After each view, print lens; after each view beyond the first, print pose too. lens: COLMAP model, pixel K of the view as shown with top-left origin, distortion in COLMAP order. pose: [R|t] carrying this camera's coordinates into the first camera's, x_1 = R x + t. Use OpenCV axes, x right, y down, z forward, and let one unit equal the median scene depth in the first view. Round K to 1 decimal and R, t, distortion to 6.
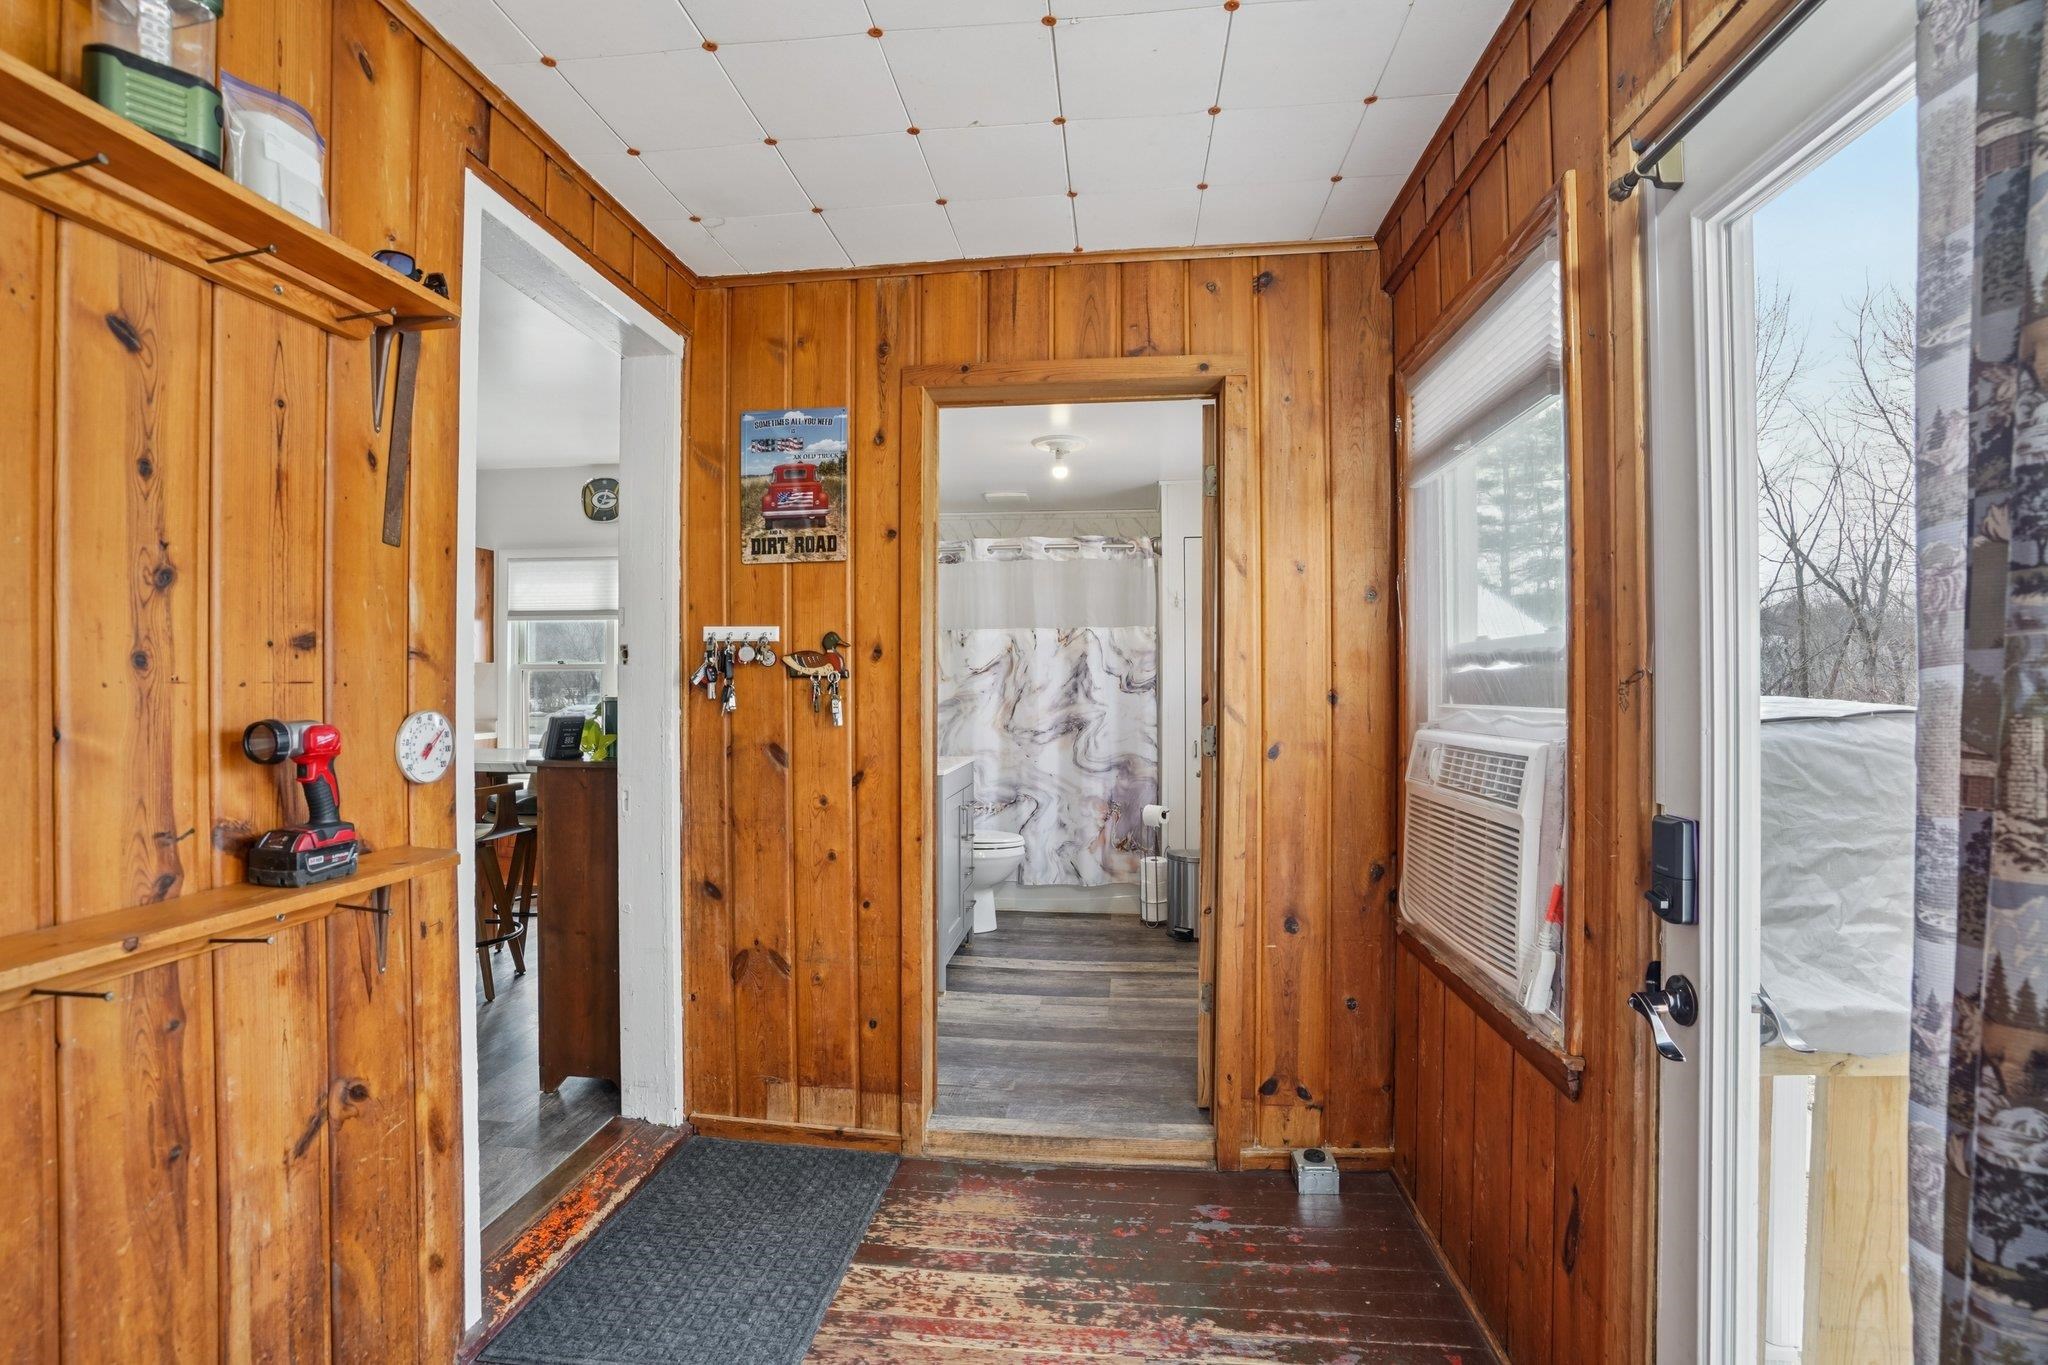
lens RADIAL K [[937.5, 0, 1018.4], [0, 937.5, 687.1], [0, 0, 1]] dist [-0.044852, 0.010903]
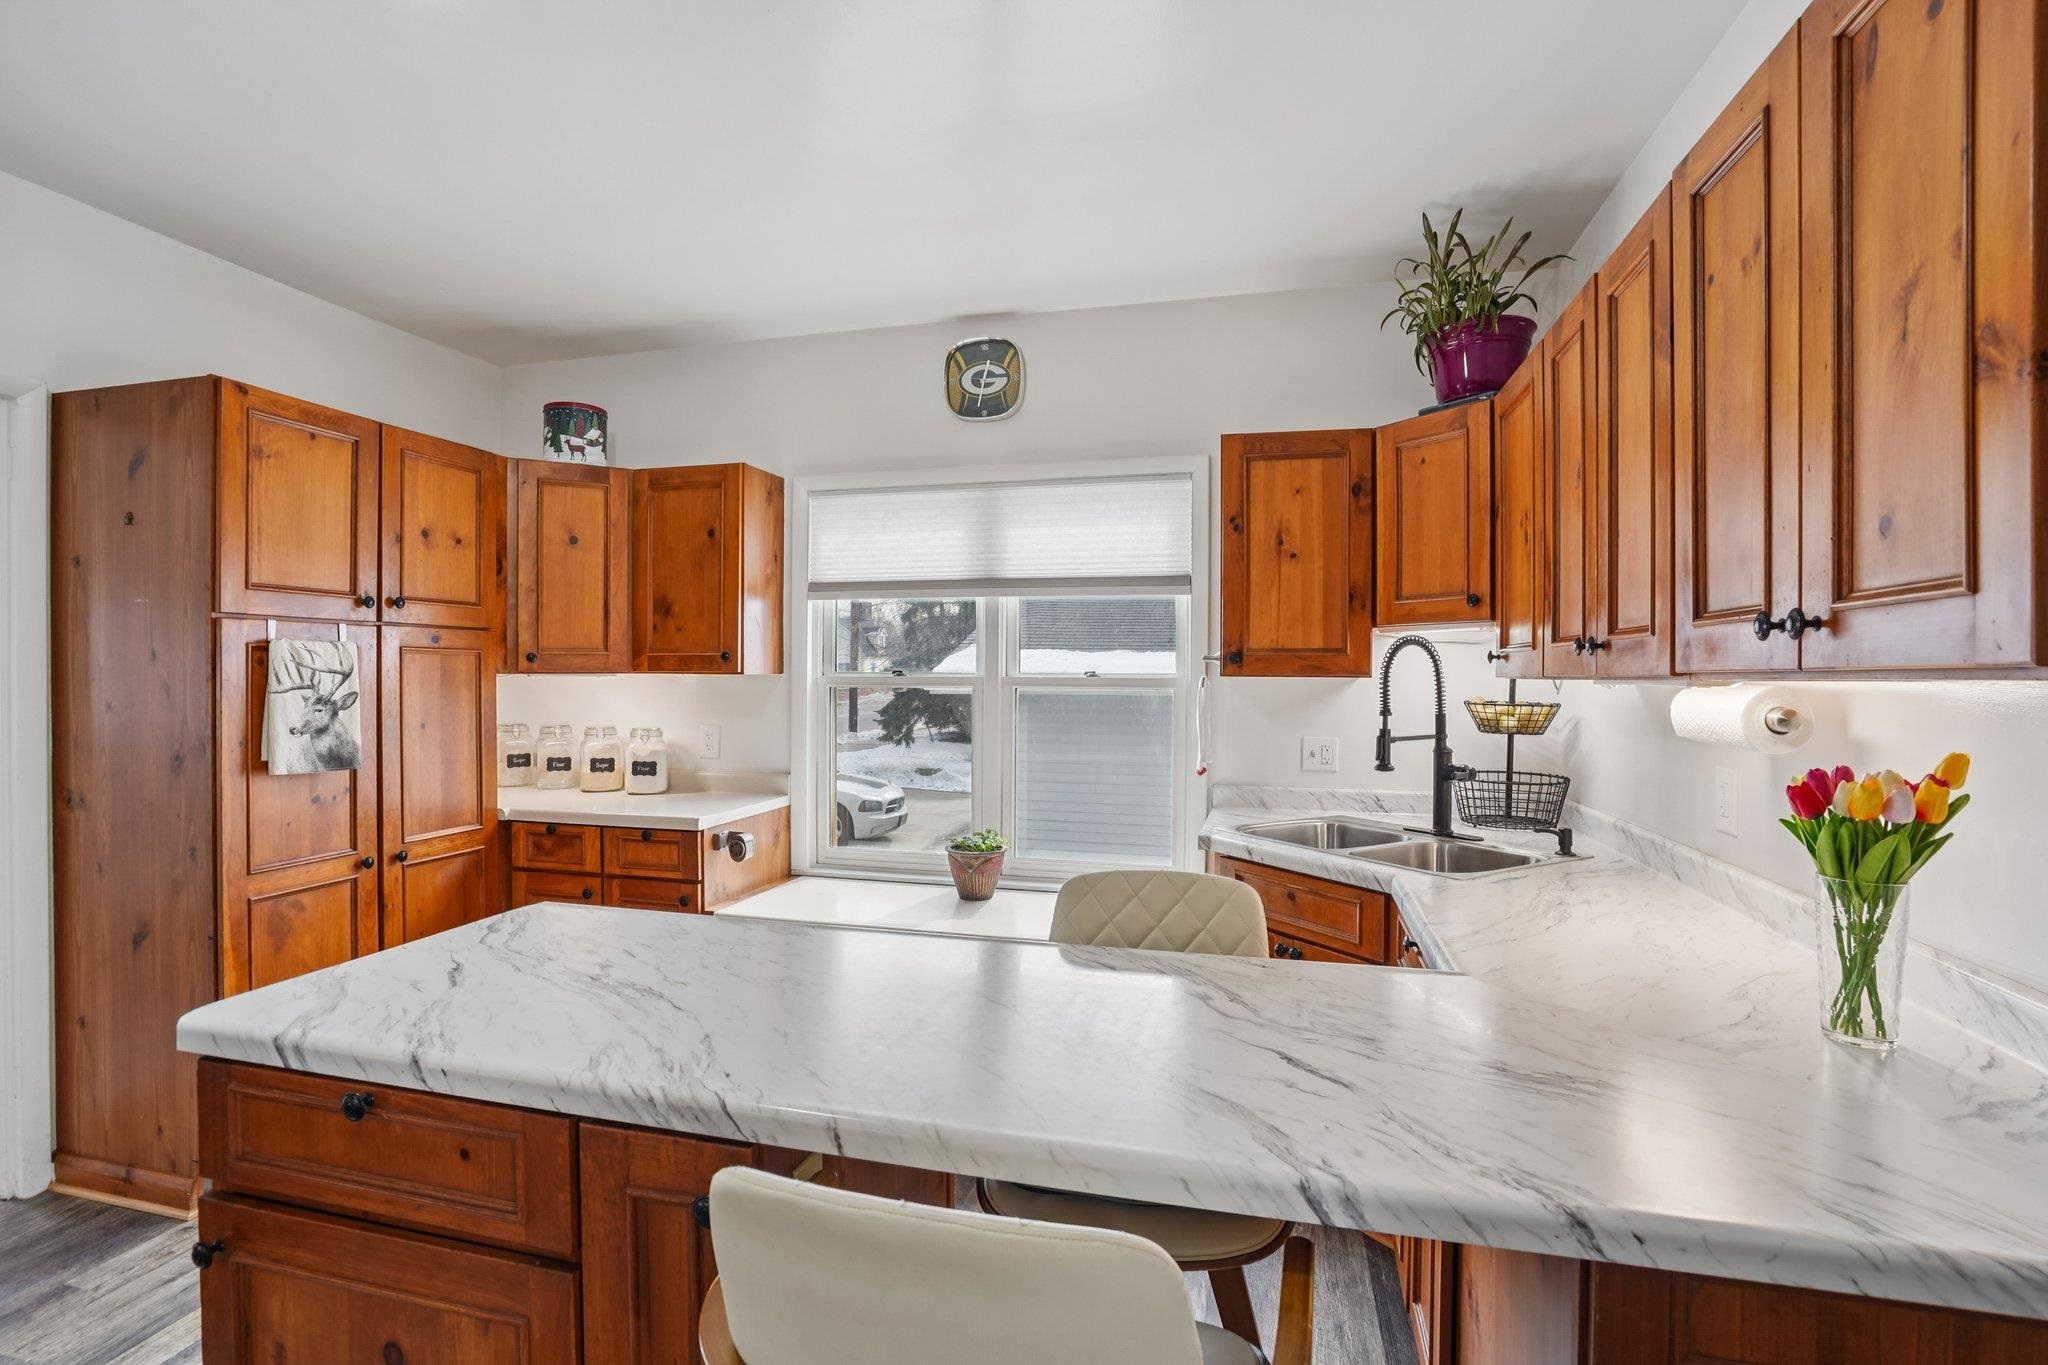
lens RADIAL K [[937.5, 0, 1020.7], [0, 937.5, 674.6], [0, 0, 1]] dist [-0.044852, 0.010903]
pose [[0.989870, 0.007065, -0.141802, -0.344675], [-0.006512, 0.999969, 0.004360, -0.029214], [0.141828, -0.003393, 0.989885, 0.454177]]
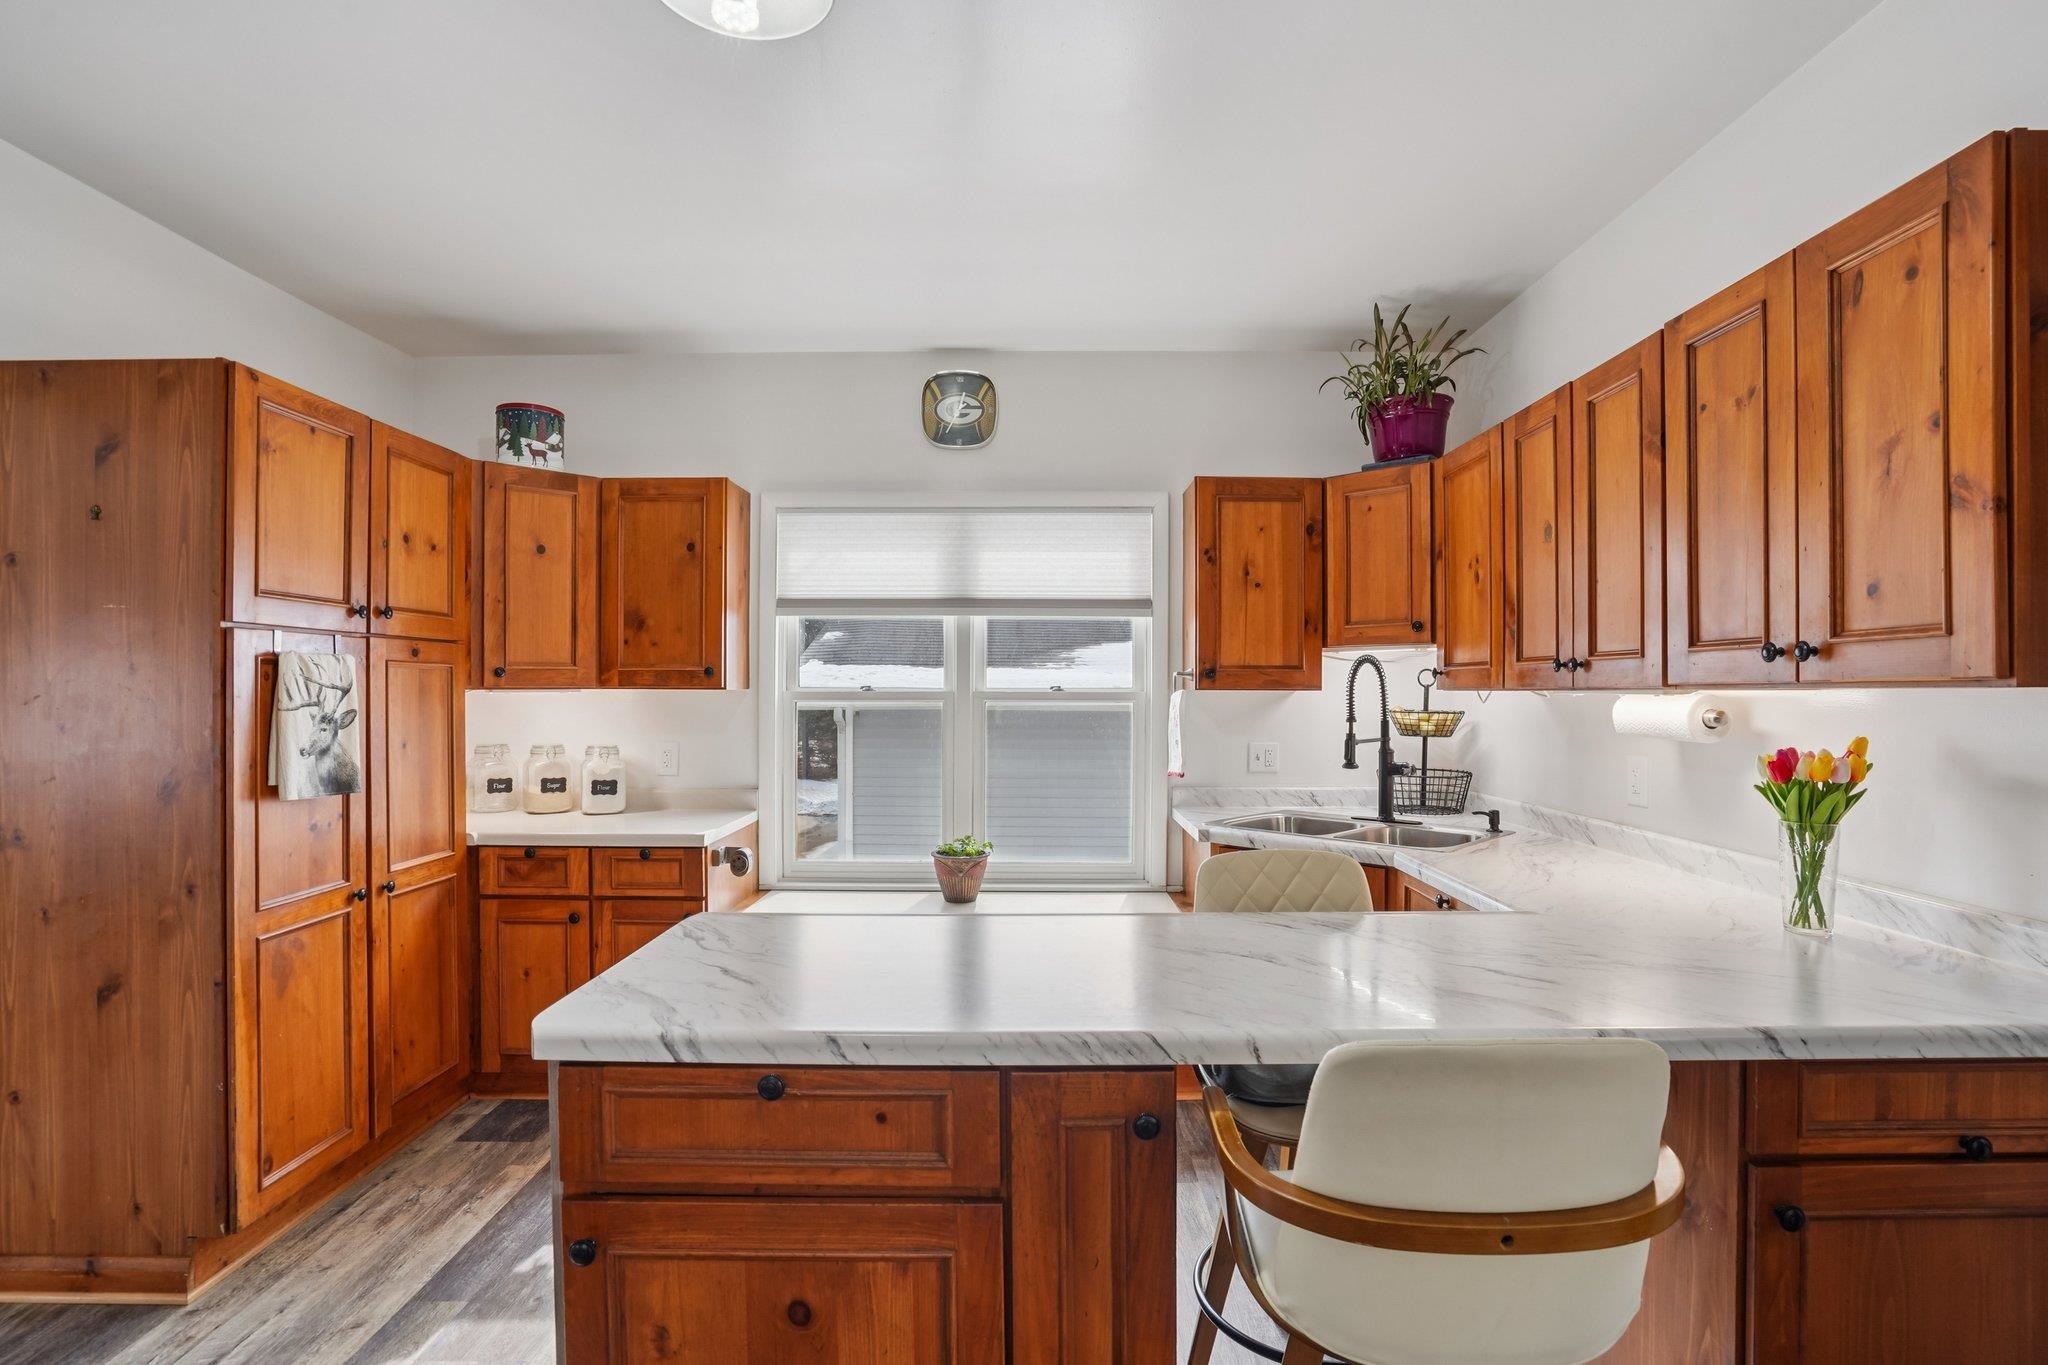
lens RADIAL K [[937.5, 0, 1038.2], [0, 937.5, 681.7], [0, 0, 1]] dist [-0.044852, 0.010903]
pose [[0.994701, 0.004970, 0.102692, -0.455279], [-0.004373, 0.999972, -0.006043, -0.028007], [-0.102719, 0.005562, 0.994695, 0.413294]]
